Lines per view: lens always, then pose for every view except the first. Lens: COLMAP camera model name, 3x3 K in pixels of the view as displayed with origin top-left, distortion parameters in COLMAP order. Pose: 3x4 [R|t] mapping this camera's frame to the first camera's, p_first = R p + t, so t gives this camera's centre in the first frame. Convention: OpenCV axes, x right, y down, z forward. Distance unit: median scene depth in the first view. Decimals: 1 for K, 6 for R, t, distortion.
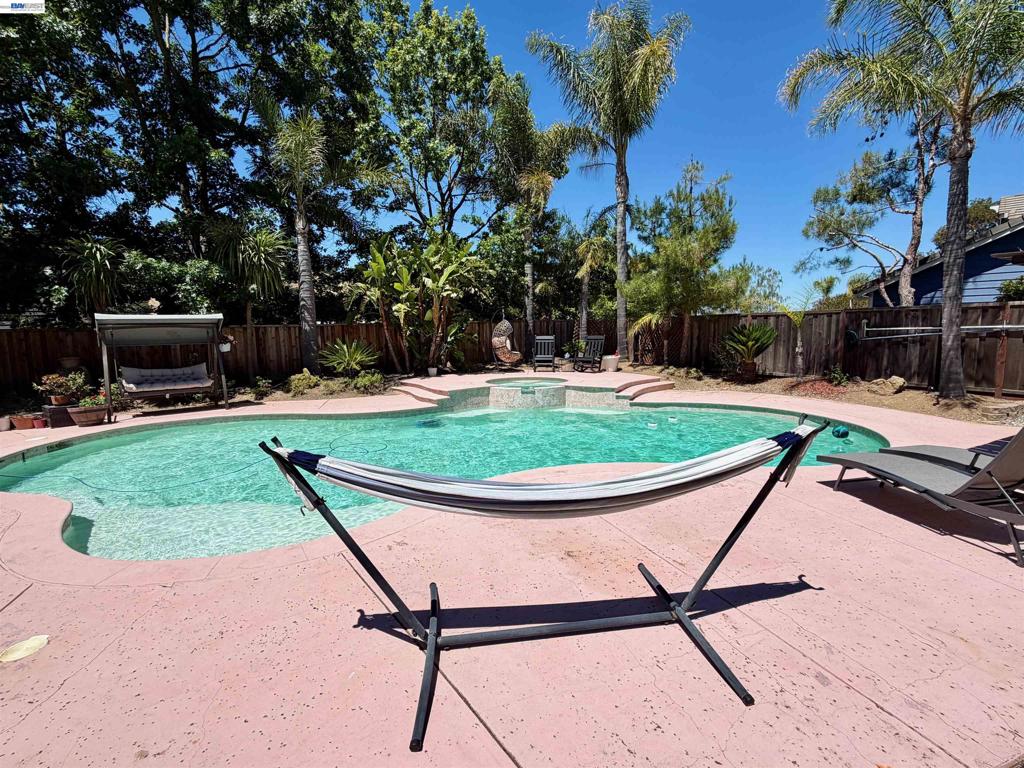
lens RADIAL K [[476.0, 0, 512.0], [0, 476.0, 384.0], [0, 0, 1]] dist [0.000051, -0.000003]
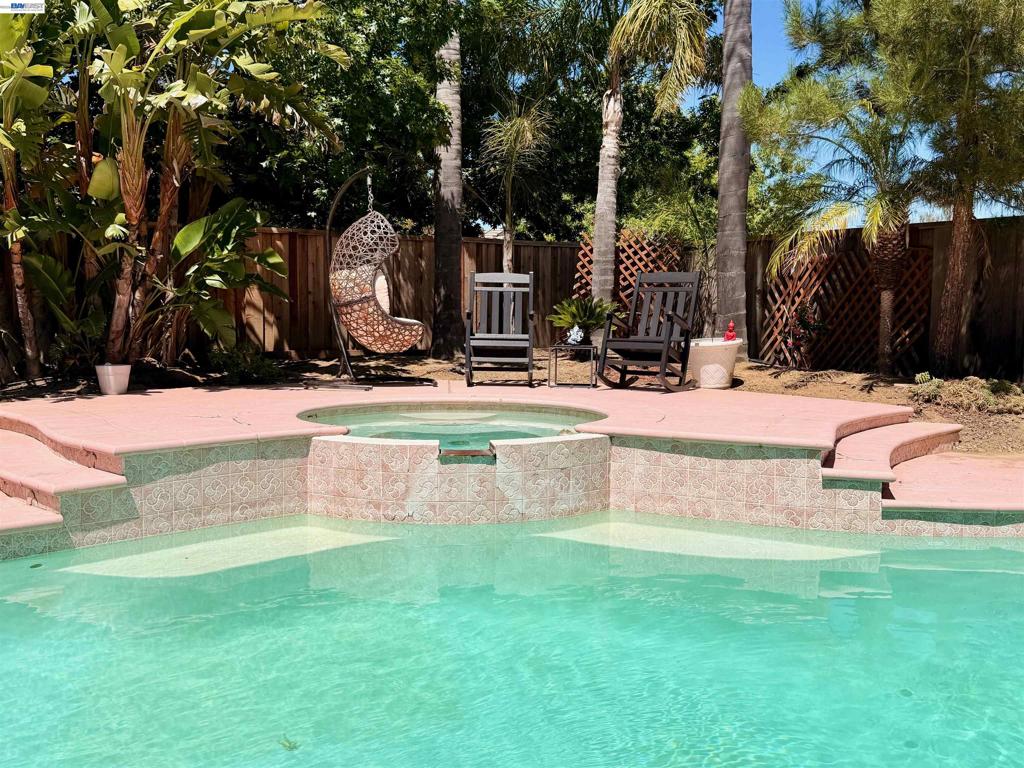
lens RADIAL K [[1044.8, 0, 512.0], [0, 1044.8, 384.0], [0, 0, 1]] dist [-0.002773, 0.000058]
pose [[0.992000, 0.018471, 0.124876, -0.008813], [-0.013505, 0.999088, -0.040496, 0.000270], [-0.125510, 0.038485, 0.991346, 0.355268]]
